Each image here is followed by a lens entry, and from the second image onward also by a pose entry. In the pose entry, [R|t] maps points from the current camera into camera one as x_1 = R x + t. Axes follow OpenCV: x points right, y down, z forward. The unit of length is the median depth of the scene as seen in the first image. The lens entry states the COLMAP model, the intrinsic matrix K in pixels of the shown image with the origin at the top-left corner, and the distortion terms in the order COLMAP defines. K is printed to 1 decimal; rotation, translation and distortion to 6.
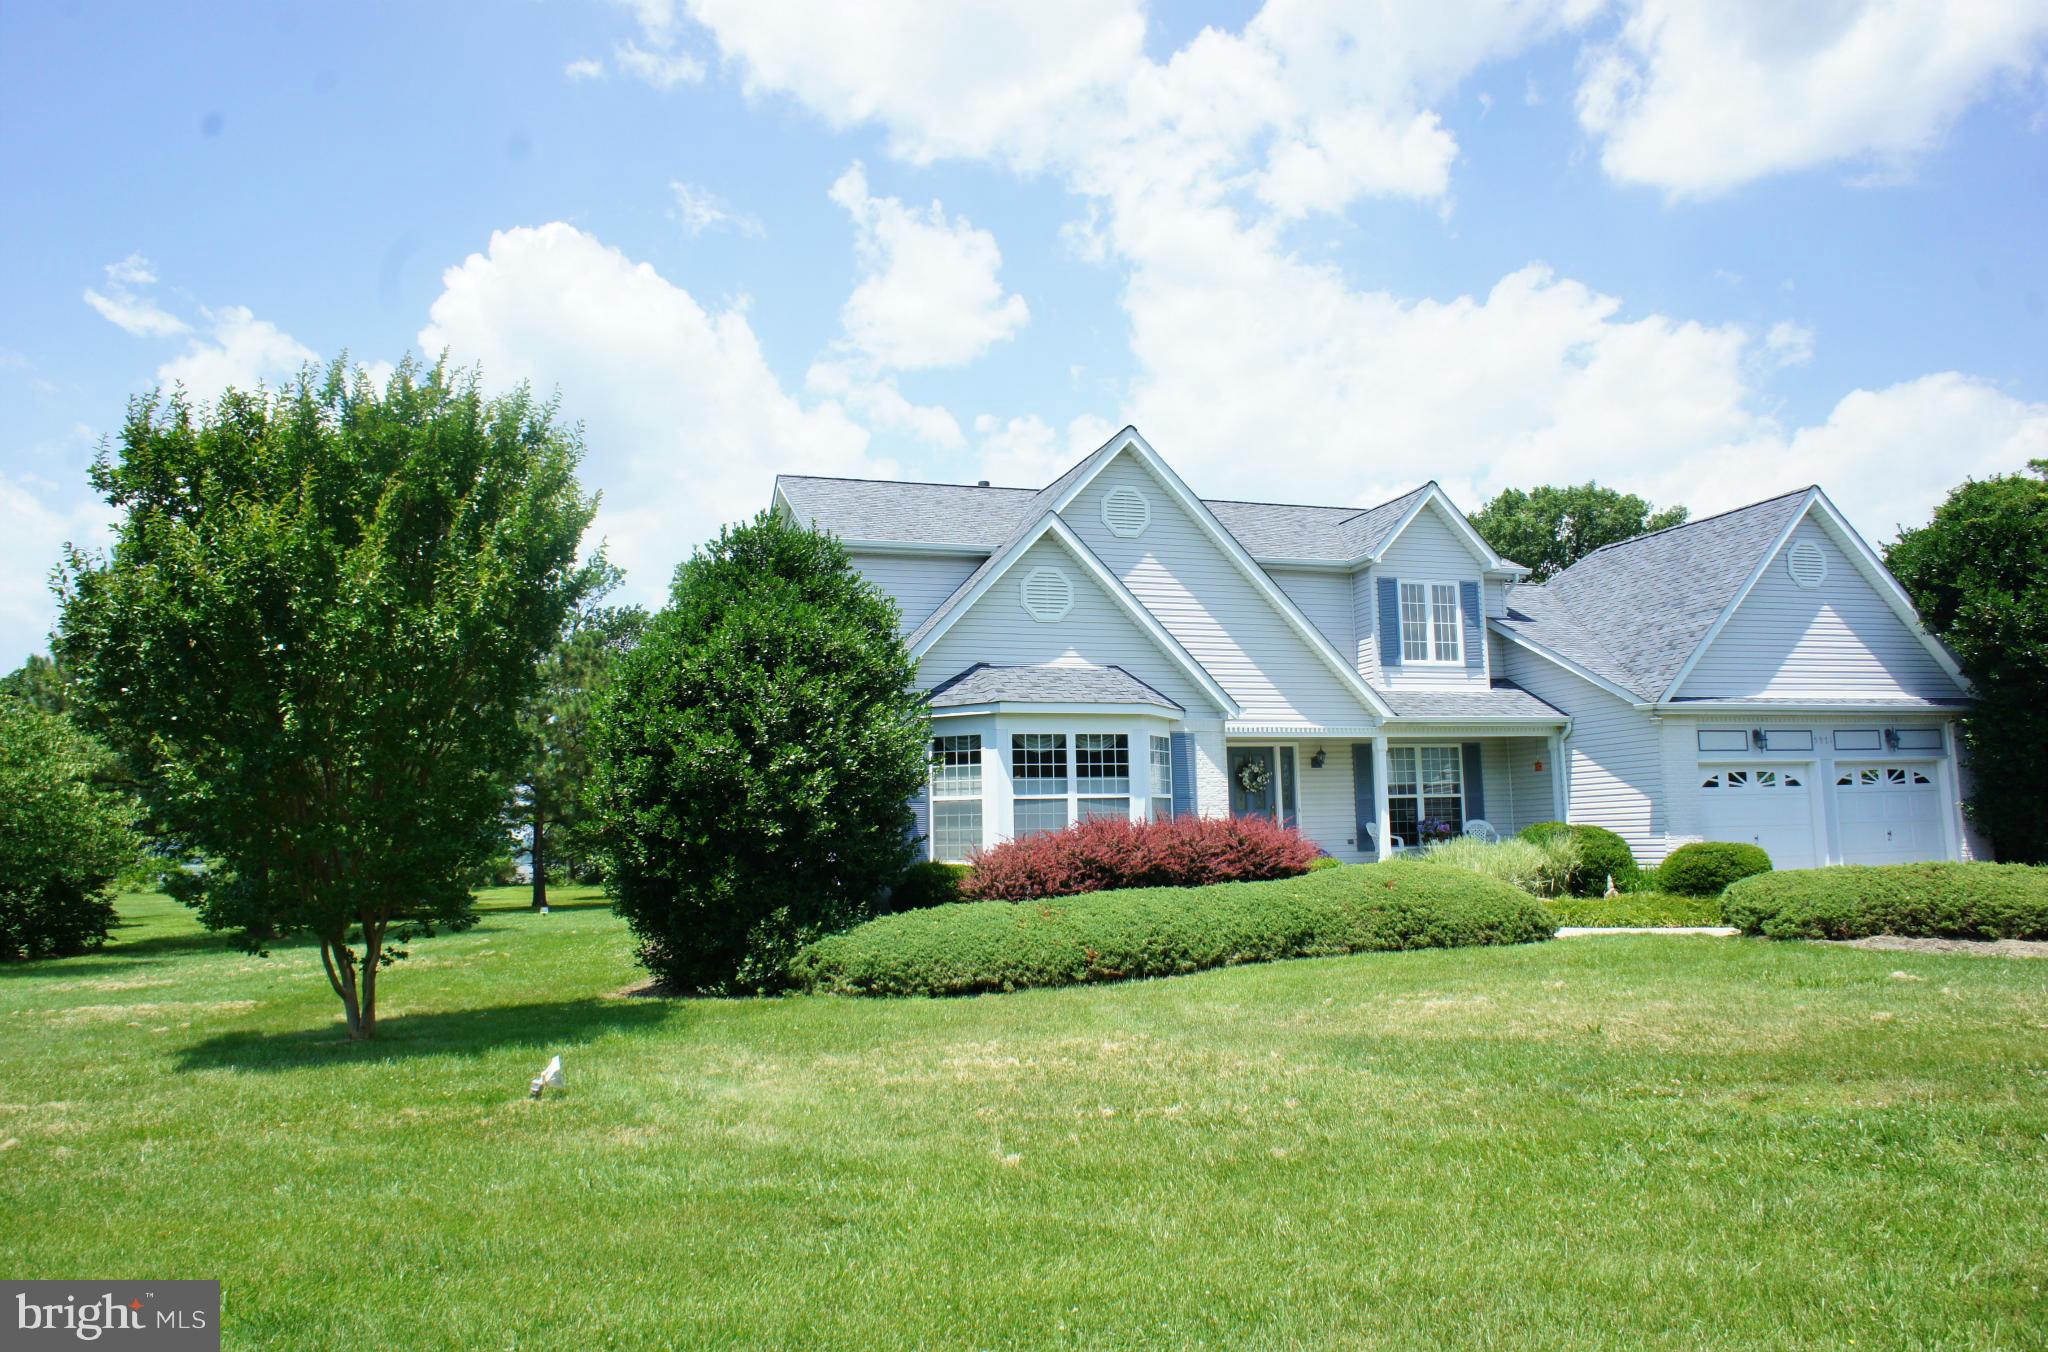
lens RADIAL K [[1390.4, 0, 1024.0], [0, 1390.4, 676.0], [0, 0, 1]] dist [-0.072541, 0.095195]
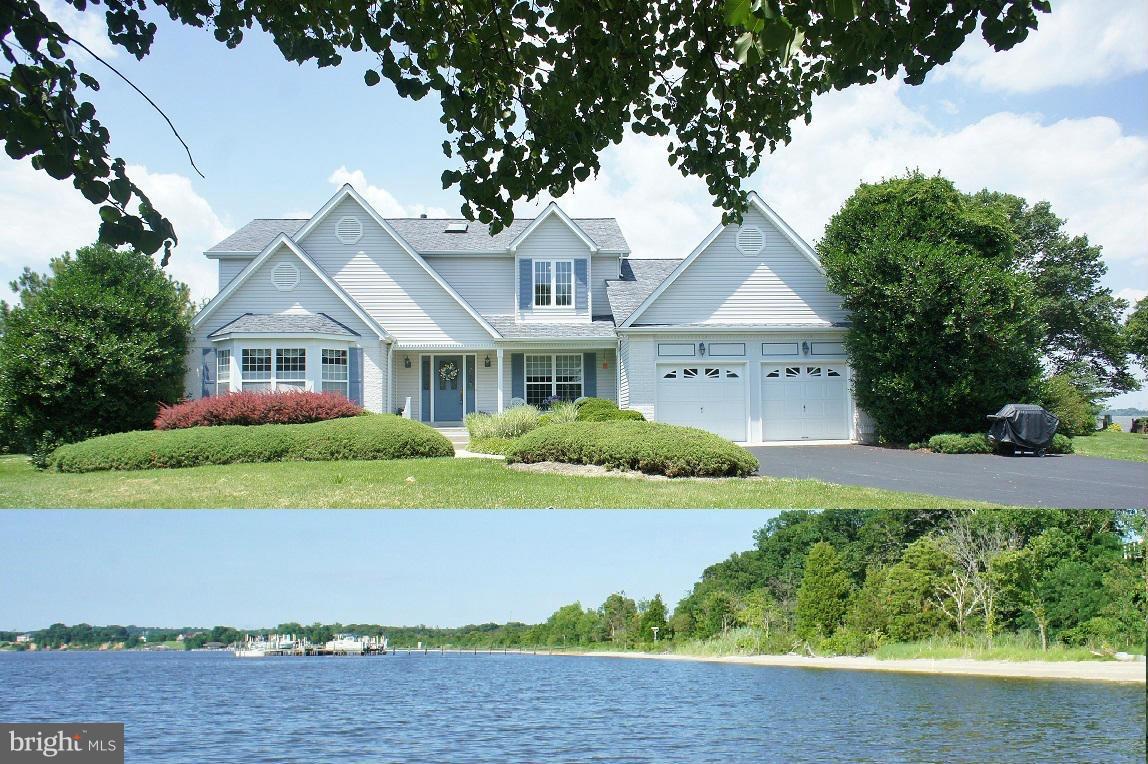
lens RADIAL K [[766.7, 0, 574.7], [0, 766.7, 400.0], [0, 0, 1]] dist [-0.002459, 0.003634]
pose [[0.958448, 0.009183, -0.285119, 0.647555], [0.019684, 0.994971, 0.098214, 0.013845], [0.284587, -0.099745, 0.953447, 0.075666]]
